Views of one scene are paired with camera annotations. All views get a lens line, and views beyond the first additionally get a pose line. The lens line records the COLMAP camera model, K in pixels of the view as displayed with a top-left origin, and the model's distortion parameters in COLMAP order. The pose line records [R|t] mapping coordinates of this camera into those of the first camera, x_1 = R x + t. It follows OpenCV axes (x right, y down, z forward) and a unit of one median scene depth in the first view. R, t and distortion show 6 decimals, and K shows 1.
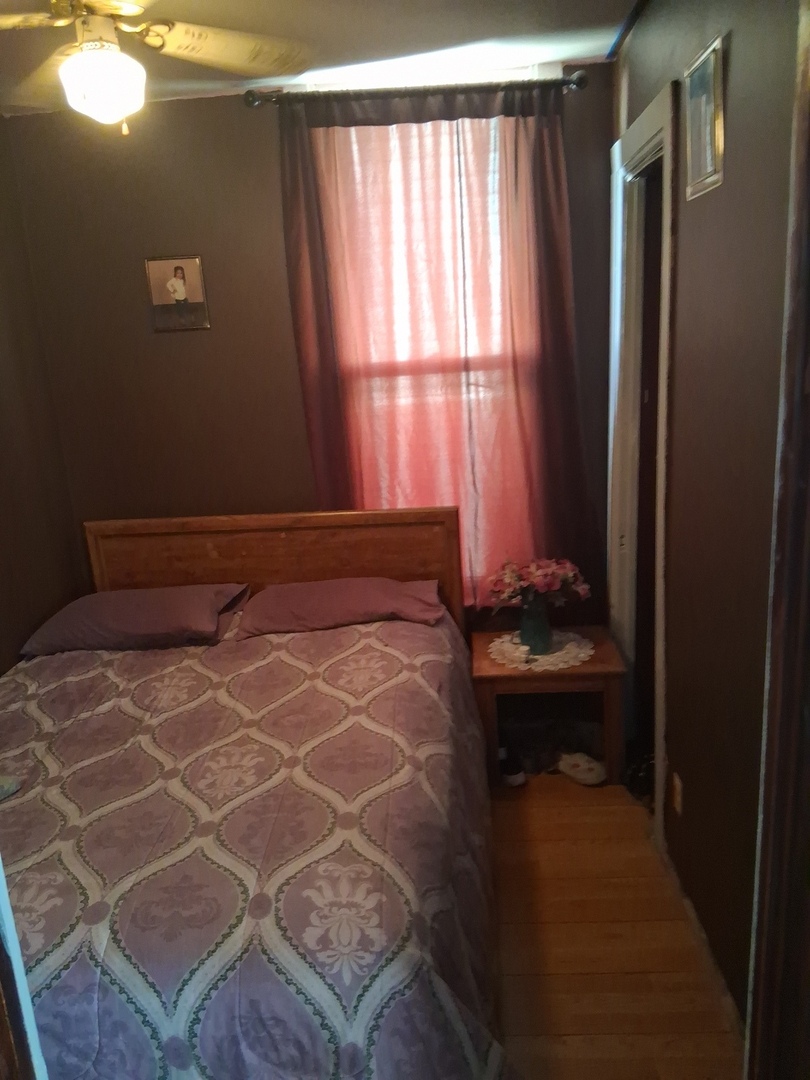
lens RADIAL K [[809.5, 0, 397.0], [0, 809.5, 538.5], [0, 0, 1]] dist [0.116107, -0.199273]
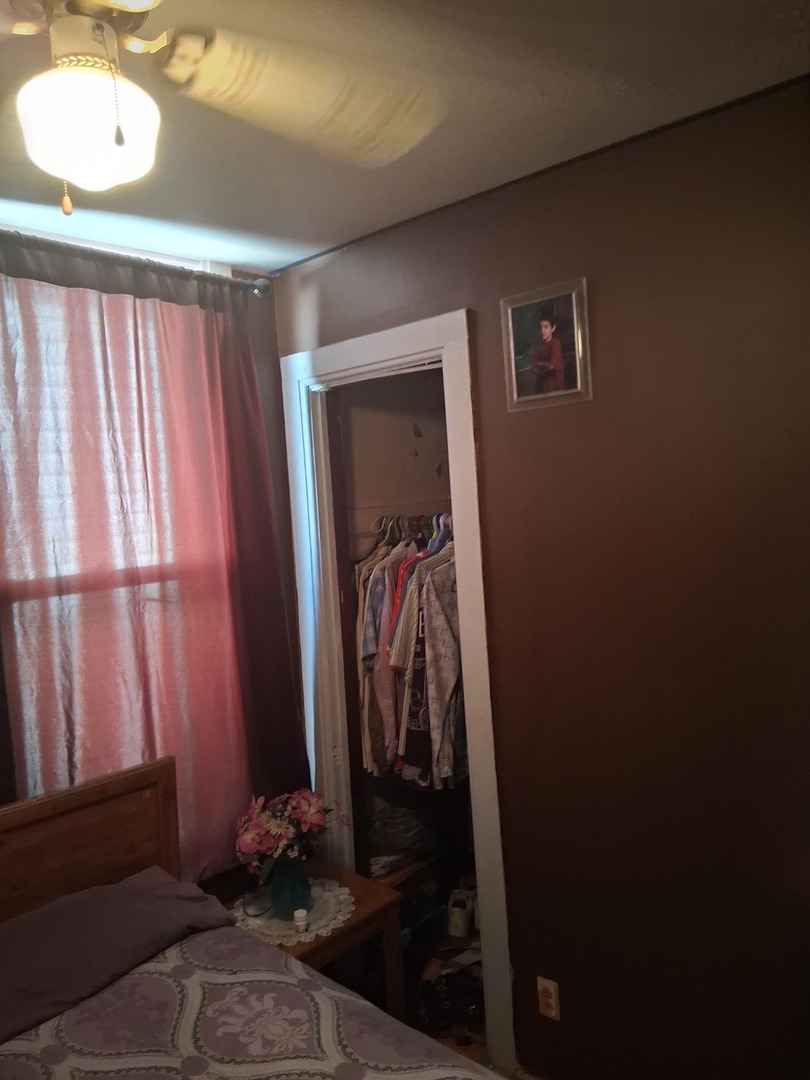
lens RADIAL K [[809.5, 0, 397.0], [0, 809.5, 538.5], [0, 0, 1]] dist [0.116107, -0.199273]
pose [[0.642400, -0.019903, 0.766111, -0.421217], [0.220894, 0.962046, -0.160230, -0.073697], [-0.733845, 0.272161, 0.622415, 0.345753]]
